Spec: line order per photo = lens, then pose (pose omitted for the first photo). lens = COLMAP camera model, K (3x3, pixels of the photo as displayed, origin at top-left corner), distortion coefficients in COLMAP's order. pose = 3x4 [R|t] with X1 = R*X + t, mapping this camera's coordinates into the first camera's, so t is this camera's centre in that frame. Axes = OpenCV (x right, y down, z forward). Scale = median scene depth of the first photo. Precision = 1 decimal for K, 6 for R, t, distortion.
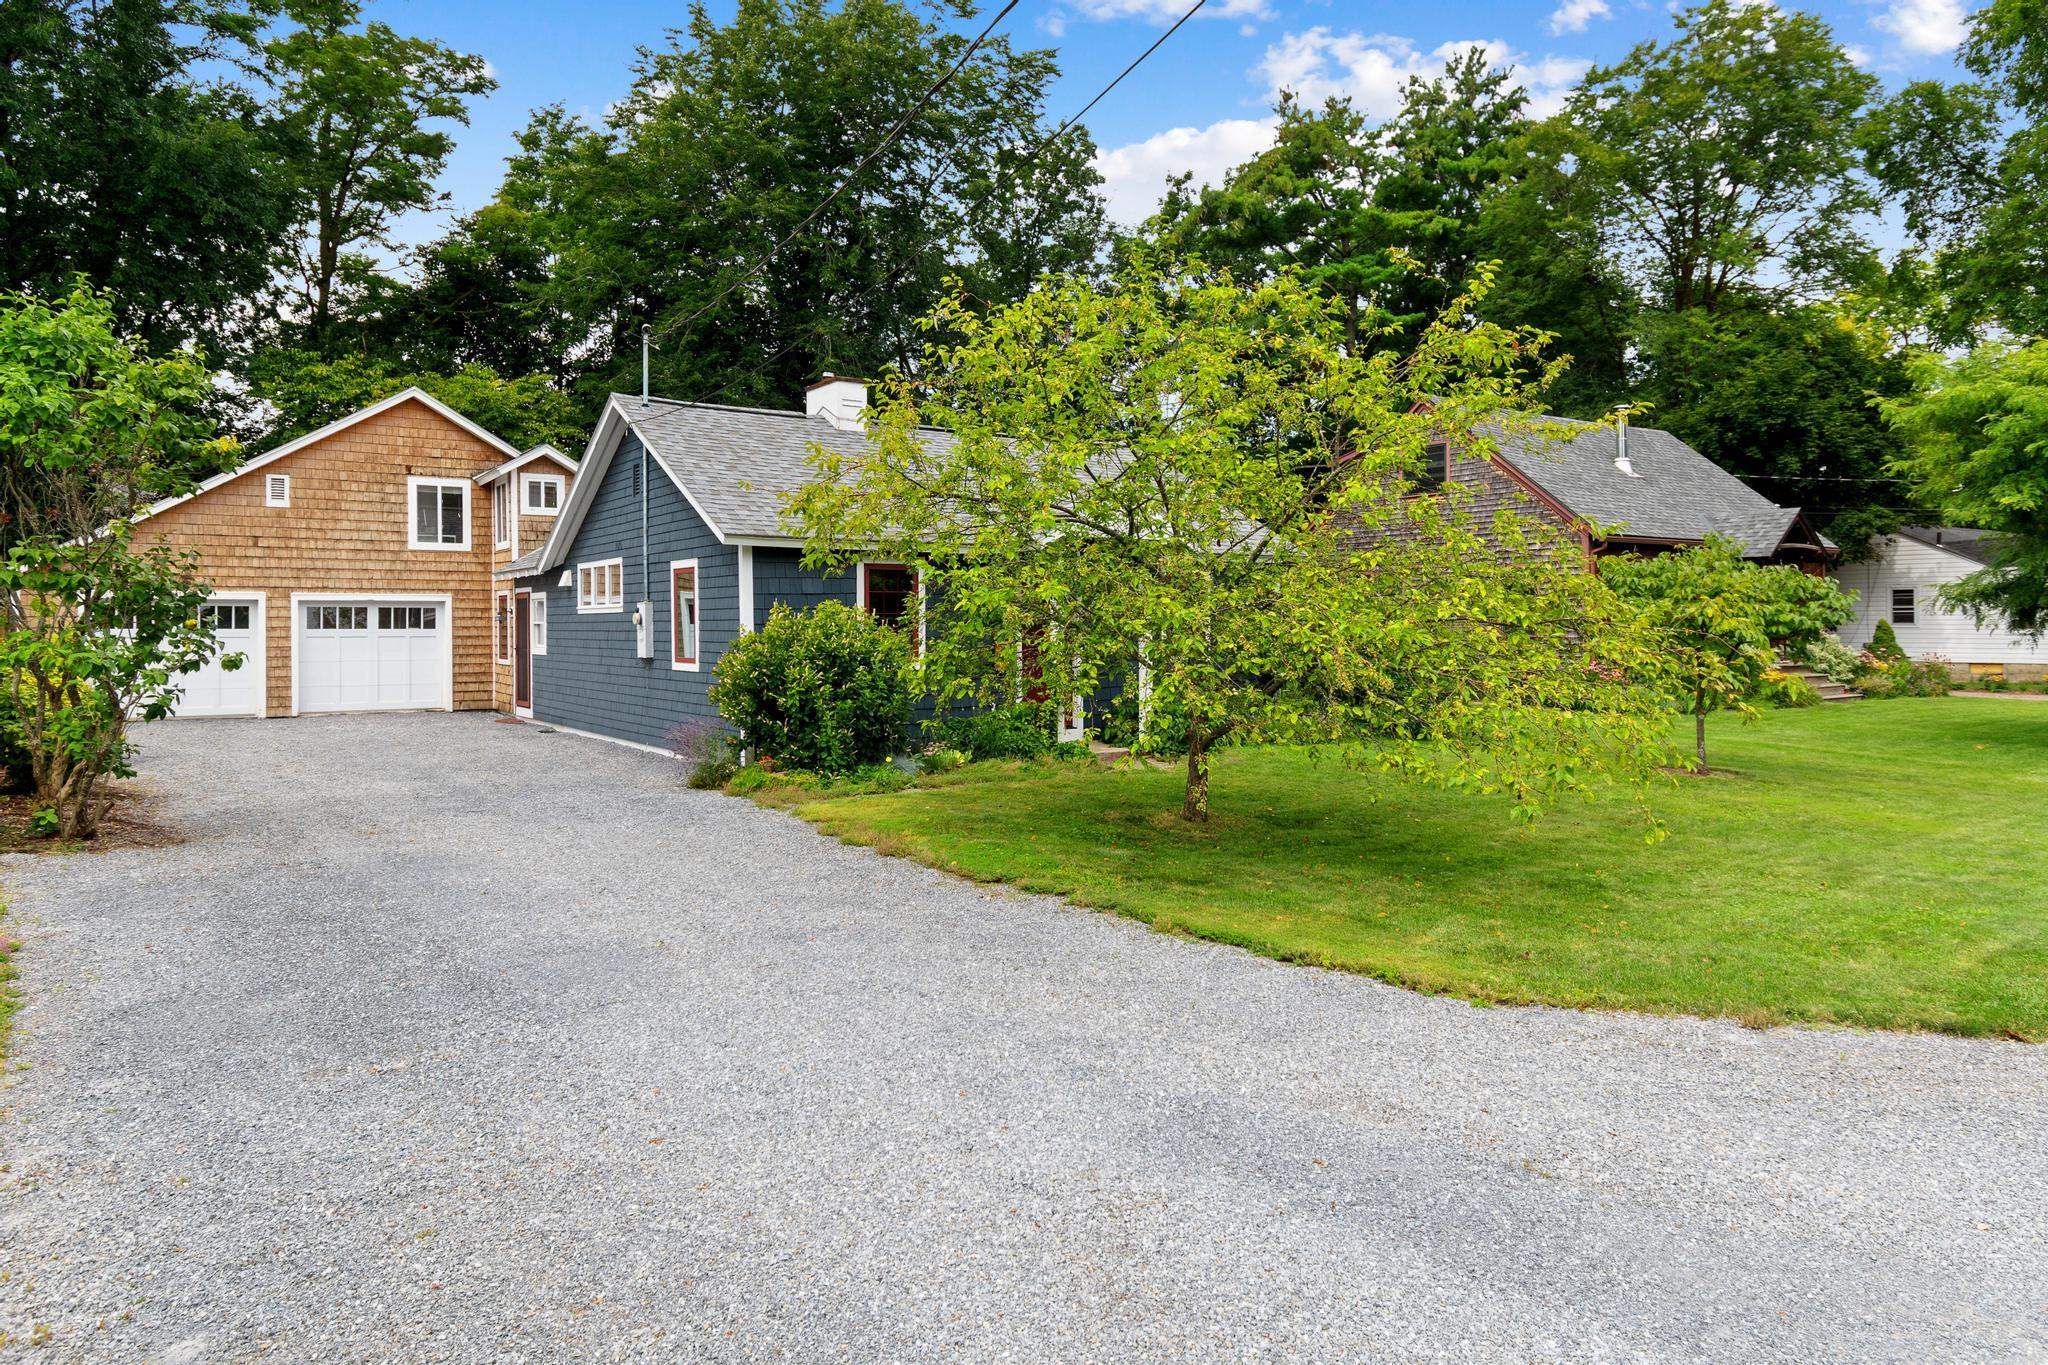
lens RADIAL K [[1284.2, 0, 1044.9], [0, 1284.2, 623.3], [0, 0, 1]] dist [0.000979, 0.002579]
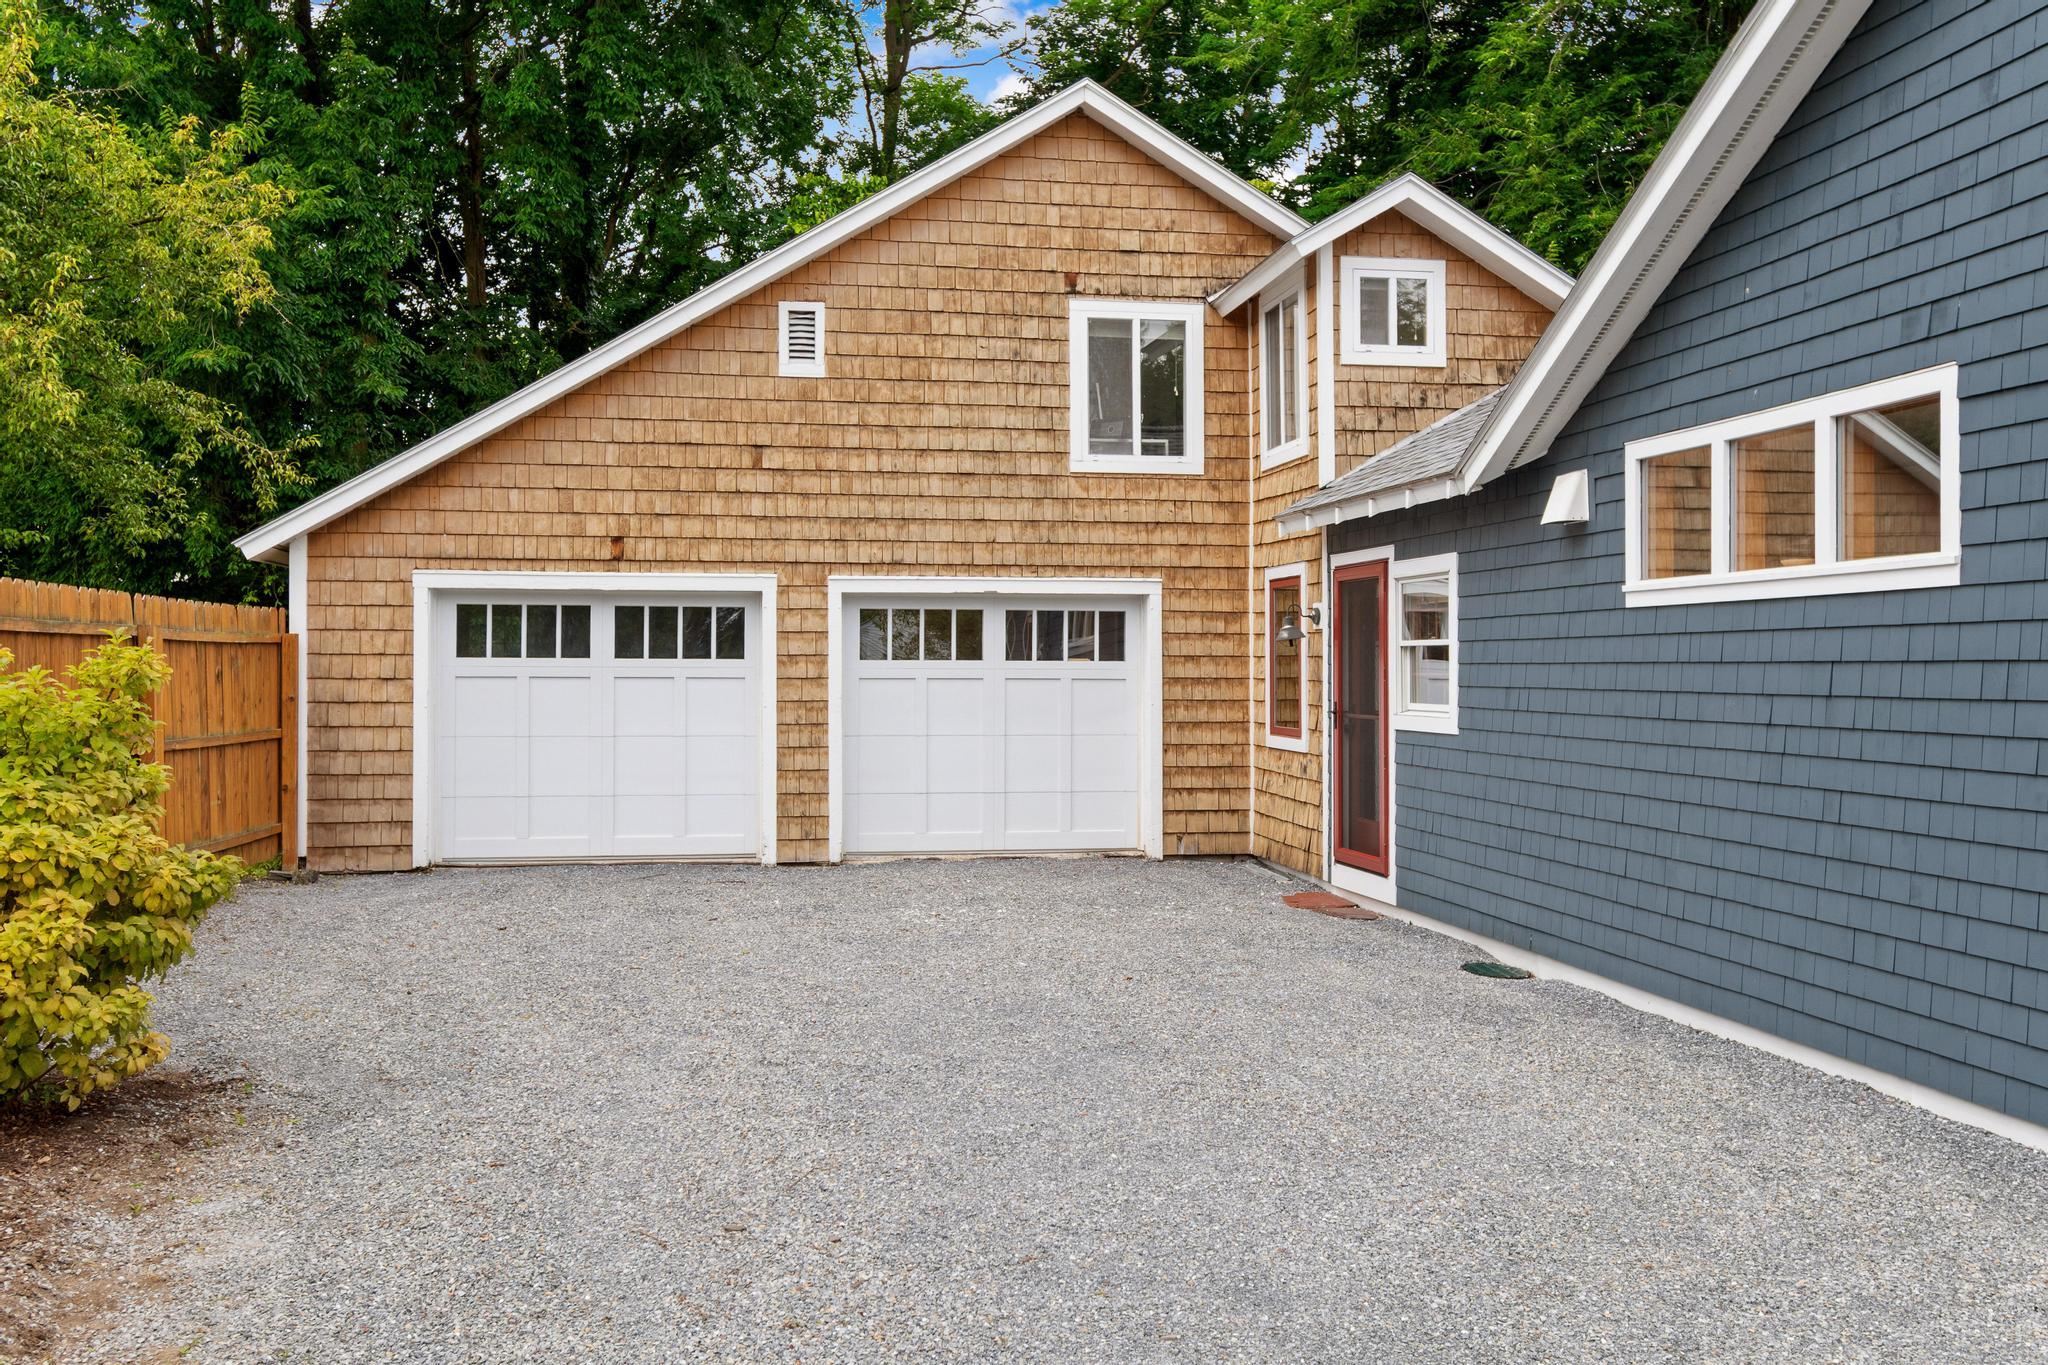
lens RADIAL K [[1712.6, 0, 1025.7], [0, 1712.6, 670.4], [0, 0, 1]] dist [-0.000793, -0.002135]
pose [[0.908825, 0.003721, -0.417161, -0.277911], [-0.002403, 0.999990, 0.003685, 0.005592], [0.417170, -0.002347, 0.908825, 0.490220]]
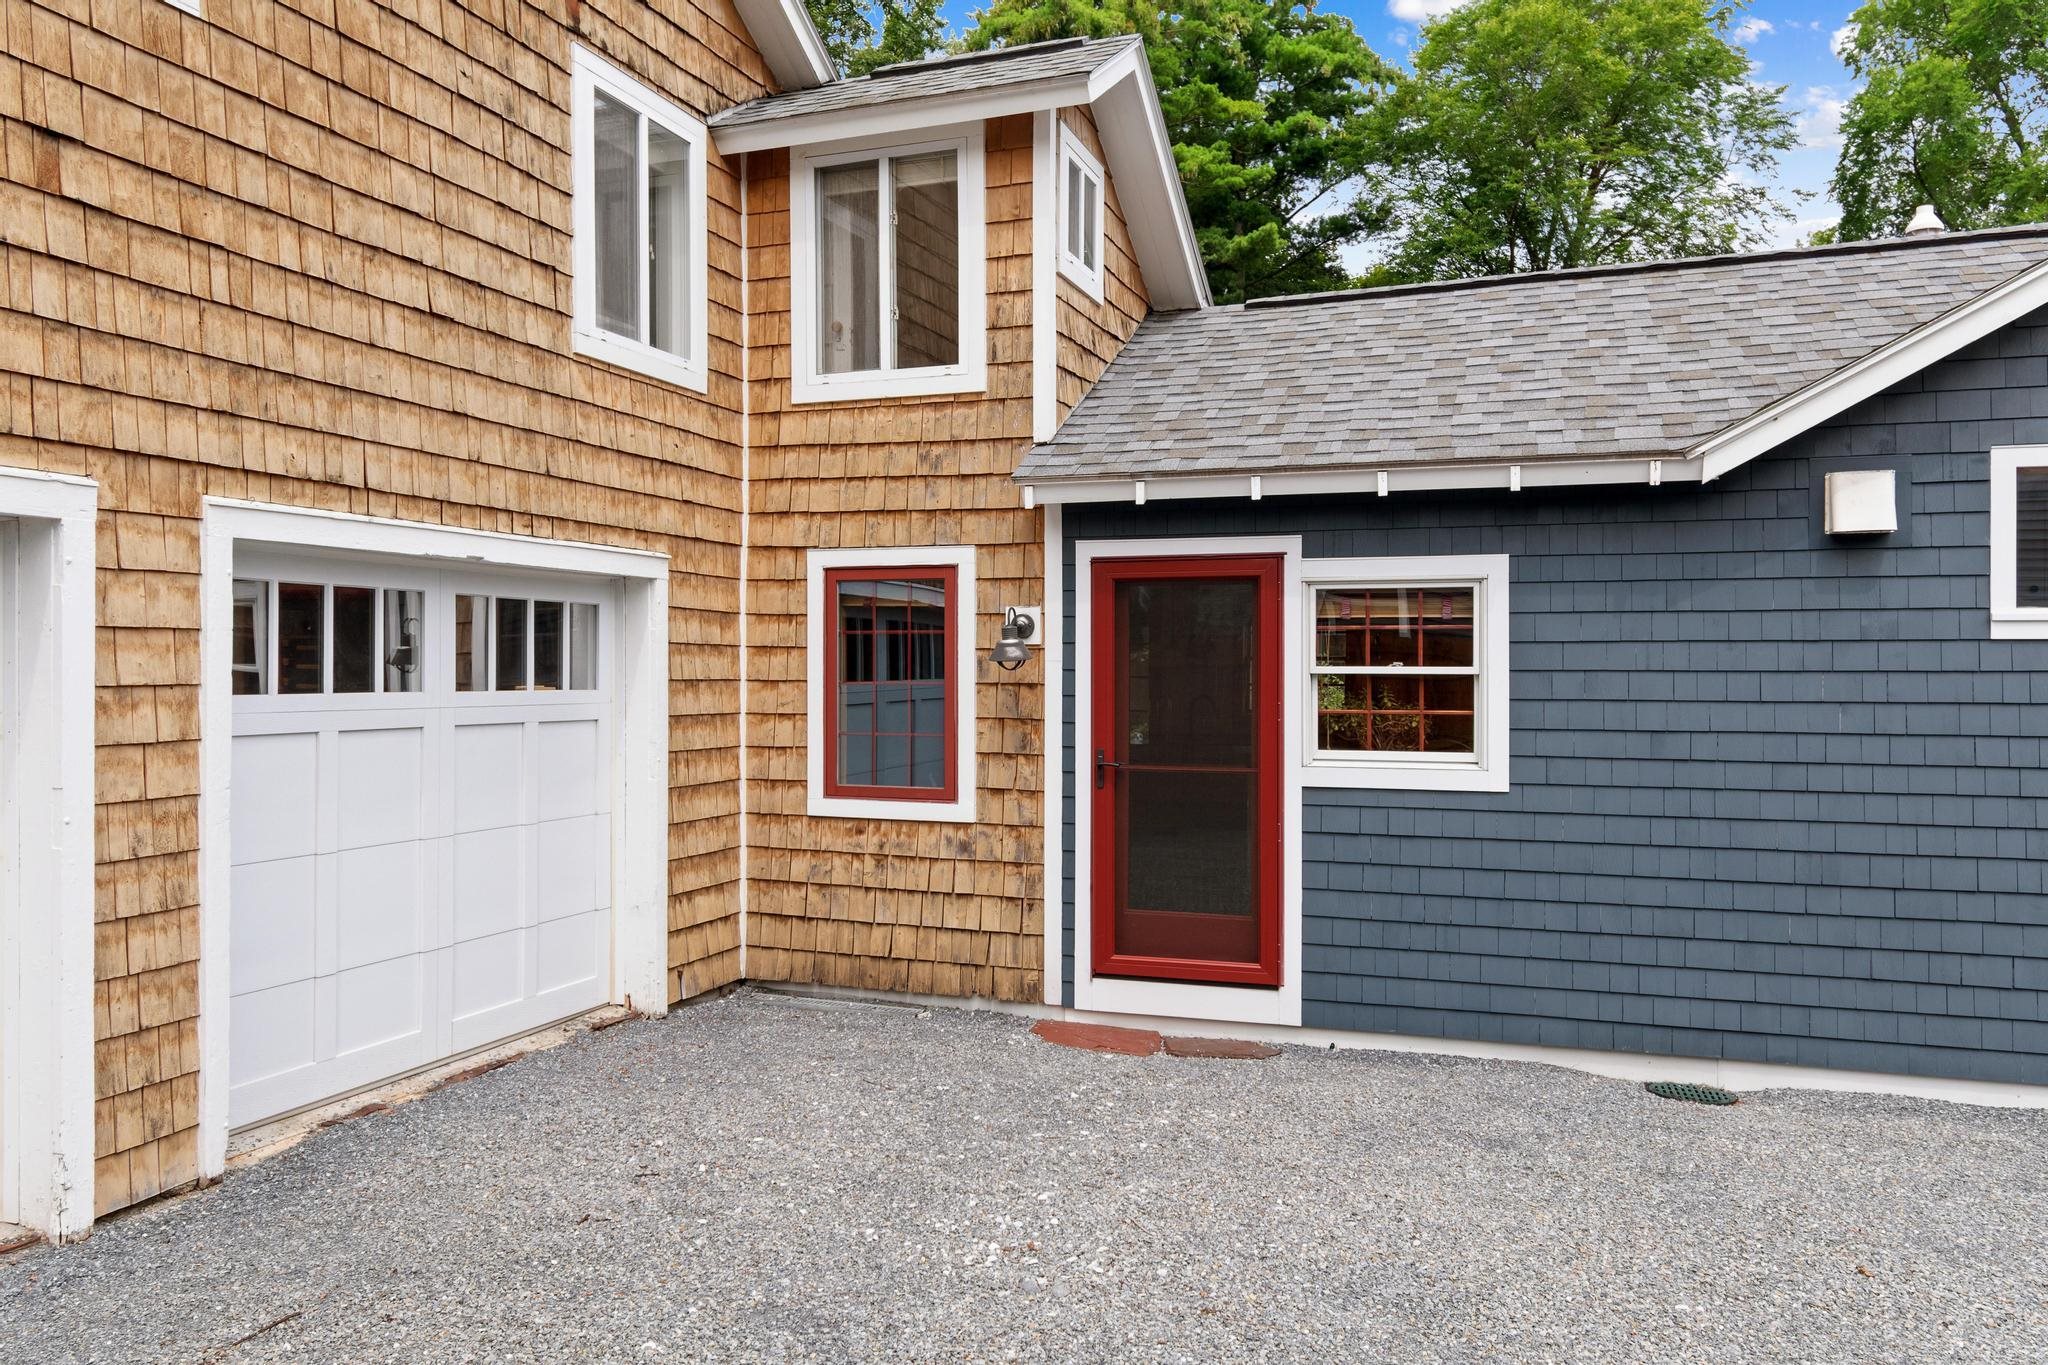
lens RADIAL K [[1505.5, 0, 1021.6], [0, 1505.5, 668.8], [0, 0, 1]] dist [-0.003509, -0.007348]
pose [[0.815874, 0.004620, 0.578211, -0.595018], [-0.005424, 0.999985, -0.000338, 0.000094], [-0.578204, -0.002861, 0.815887, 0.738290]]
